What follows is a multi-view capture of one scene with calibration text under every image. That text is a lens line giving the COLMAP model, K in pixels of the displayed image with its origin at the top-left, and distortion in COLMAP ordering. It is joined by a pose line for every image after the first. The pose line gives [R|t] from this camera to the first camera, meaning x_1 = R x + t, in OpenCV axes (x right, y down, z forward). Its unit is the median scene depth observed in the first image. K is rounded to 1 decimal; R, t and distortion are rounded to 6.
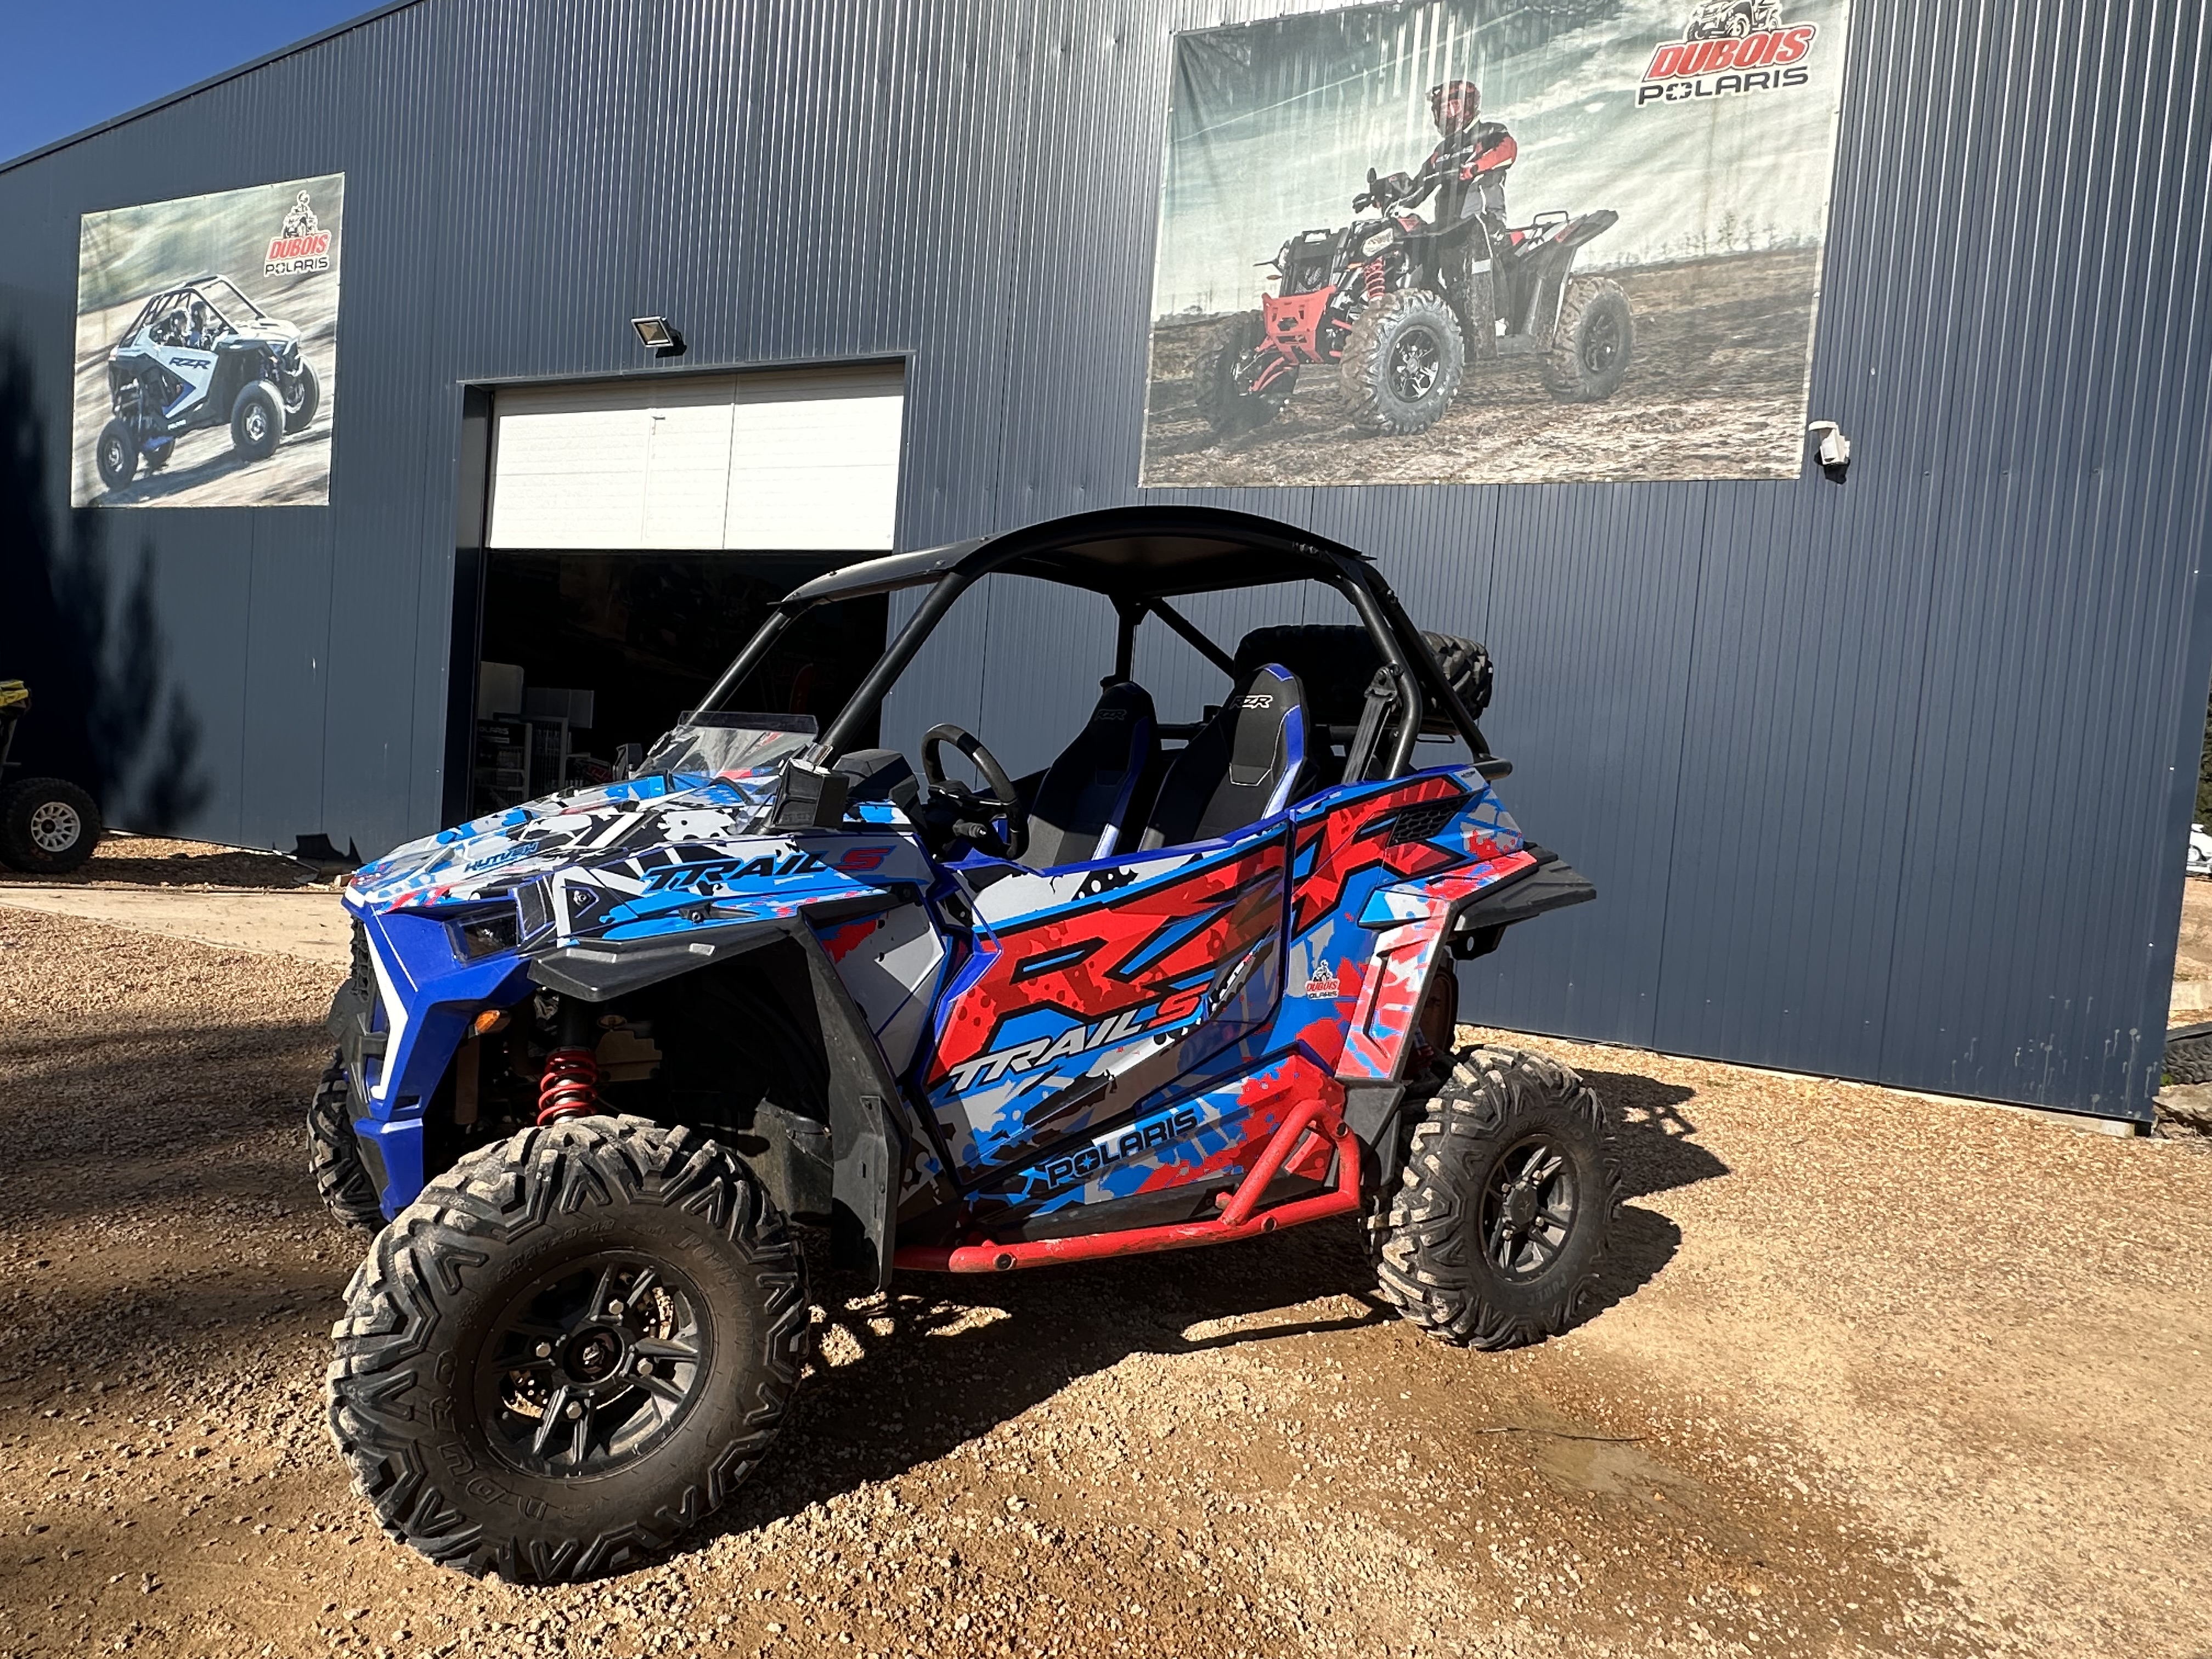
lens RADIAL K [[1336.2, 0, 1101.0], [0, 1336.2, 842.0], [0, 0, 1]] dist [-0.003020, -0.001294]
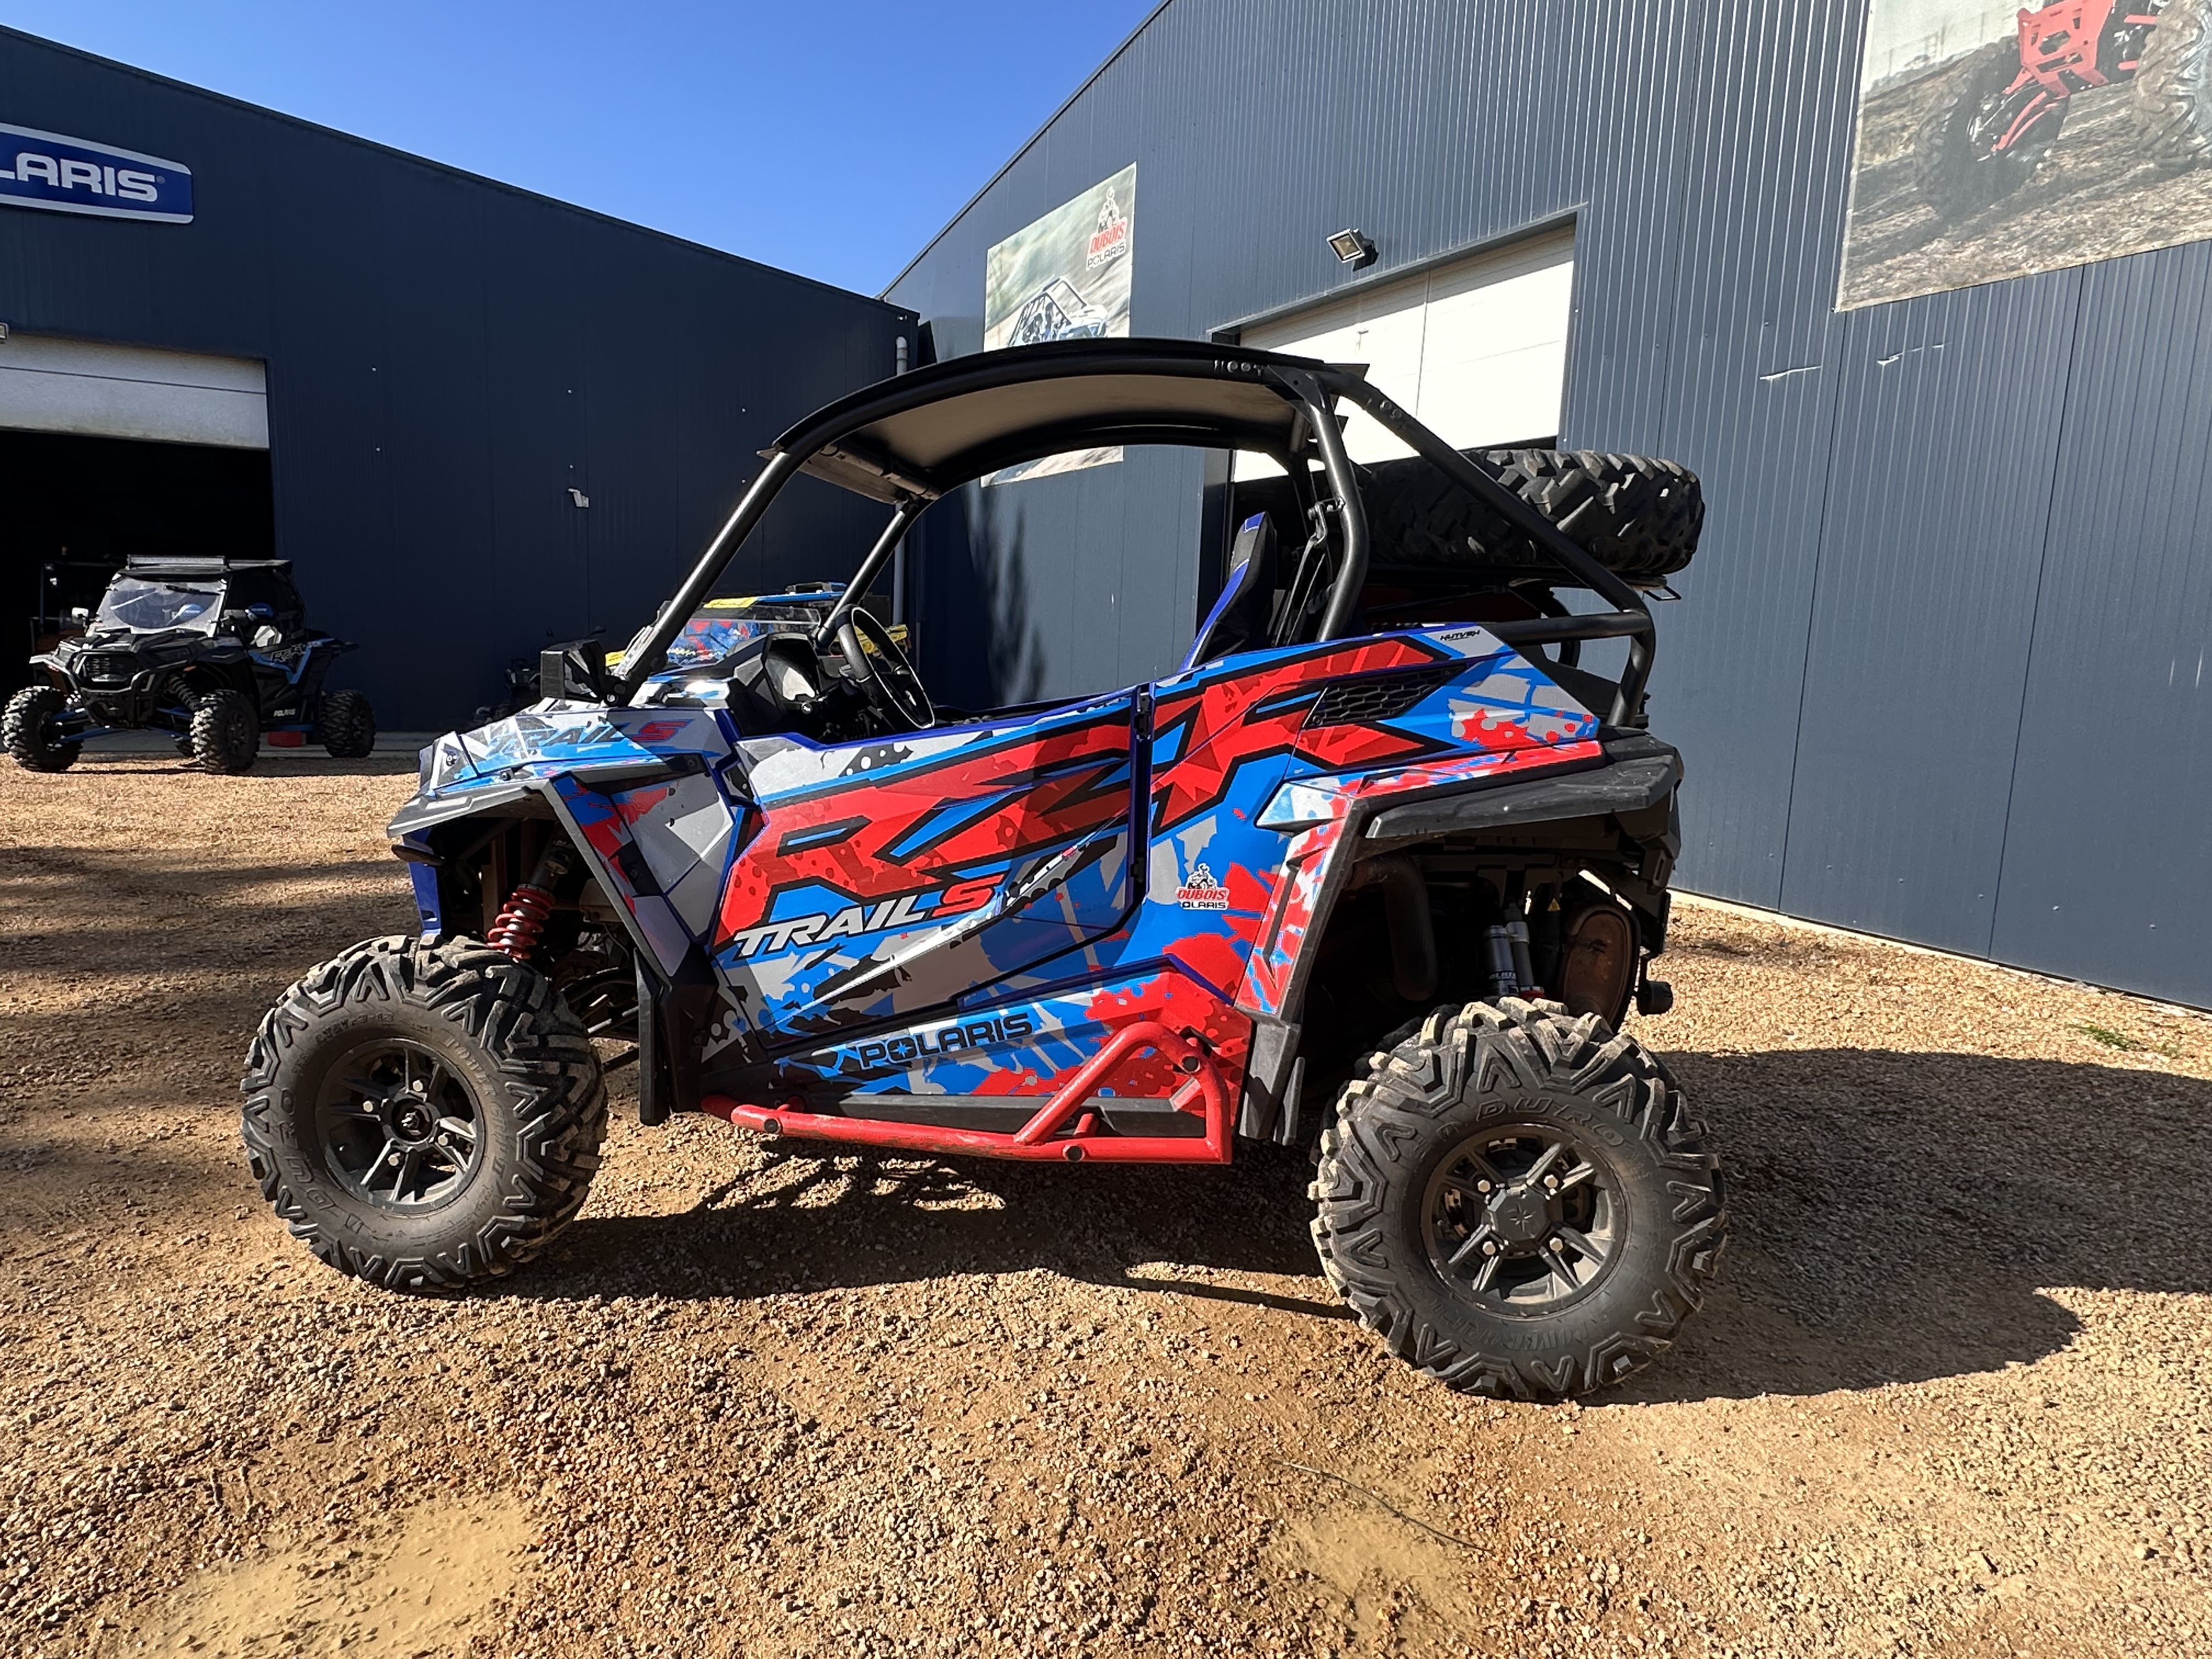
lens RADIAL K [[1336.2, 0, 1101.0], [0, 1336.2, 842.0], [0, 0, 1]] dist [-0.003020, -0.001294]
pose [[0.783254, 0.052302, -0.619498, 0.634518], [-0.016938, 0.997880, 0.062832, 0.023230], [0.621471, -0.038721, 0.782479, 0.305296]]
